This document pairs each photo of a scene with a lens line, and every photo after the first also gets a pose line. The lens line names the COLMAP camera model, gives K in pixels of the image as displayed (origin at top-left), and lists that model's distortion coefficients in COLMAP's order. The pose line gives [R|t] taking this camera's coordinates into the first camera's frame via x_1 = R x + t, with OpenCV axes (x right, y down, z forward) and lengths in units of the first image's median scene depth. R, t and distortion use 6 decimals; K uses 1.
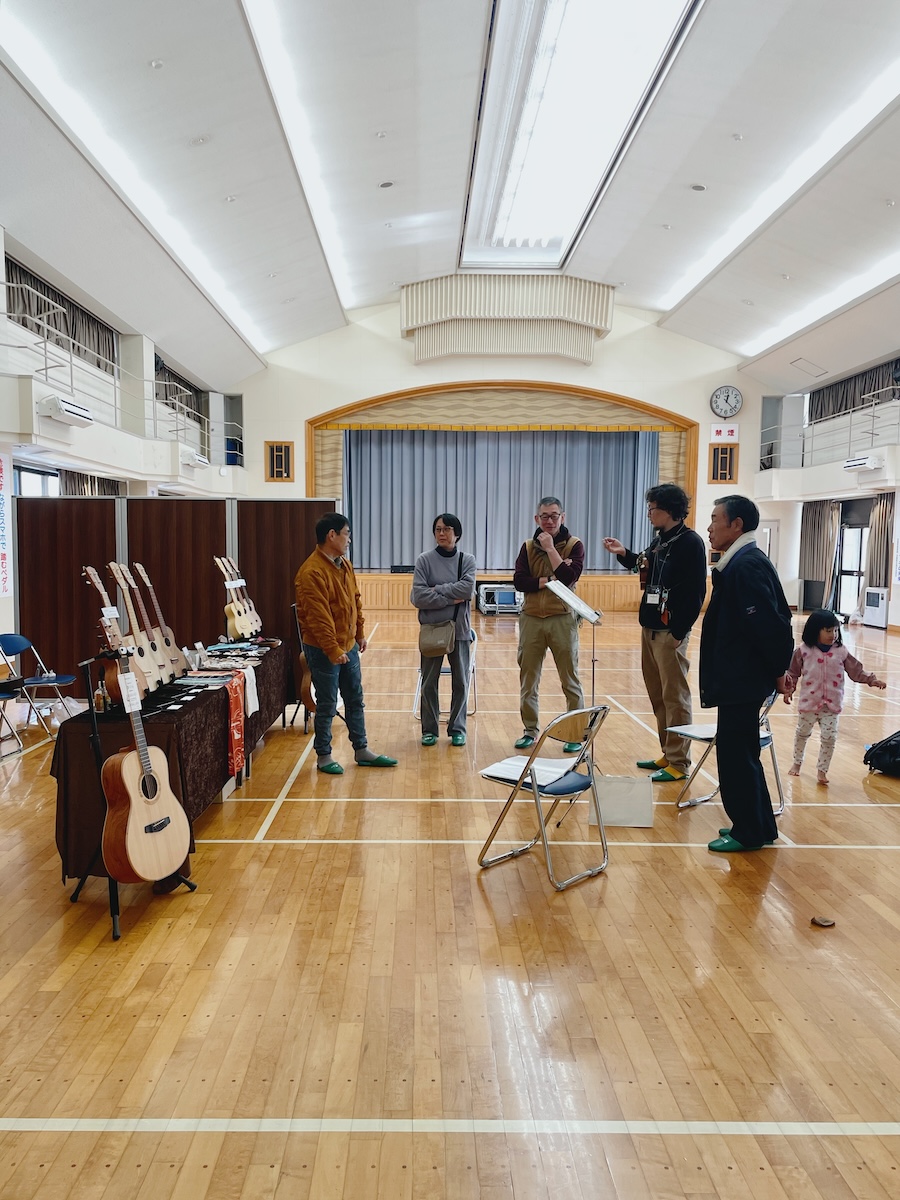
lens RADIAL K [[926.4, 0, 447.2], [0, 926.4, 604.6], [0, 0, 1]] dist [0.071691, -0.084198]
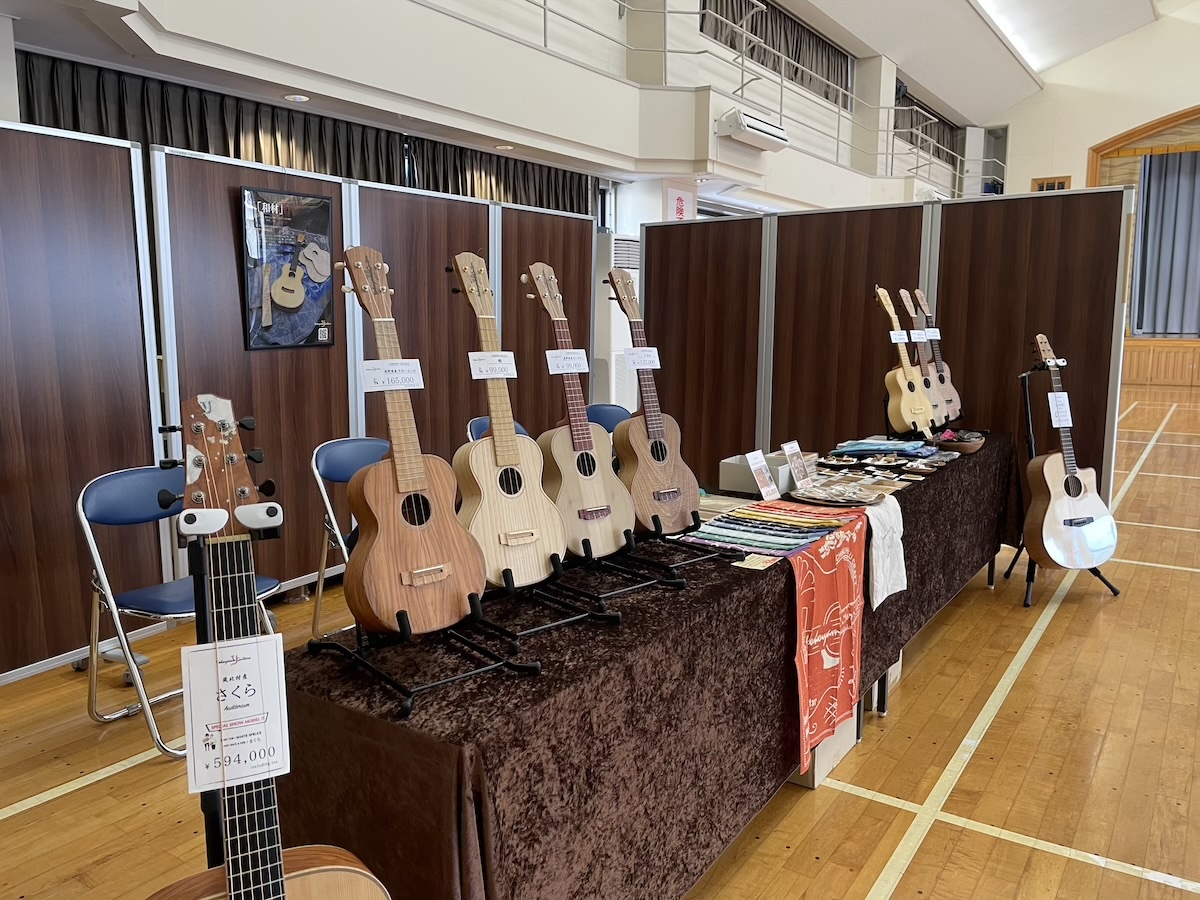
lens RADIAL K [[927.9, 0, 591.3], [0, 927.9, 451.8], [0, 0, 1]] dist [0.064706, -0.080727]
pose [[0.809782, 0.073554, -0.582102, -0.017471], [-0.024084, 0.995442, 0.092280, 0.000212], [0.586236, -0.060707, 0.807862, 0.158768]]
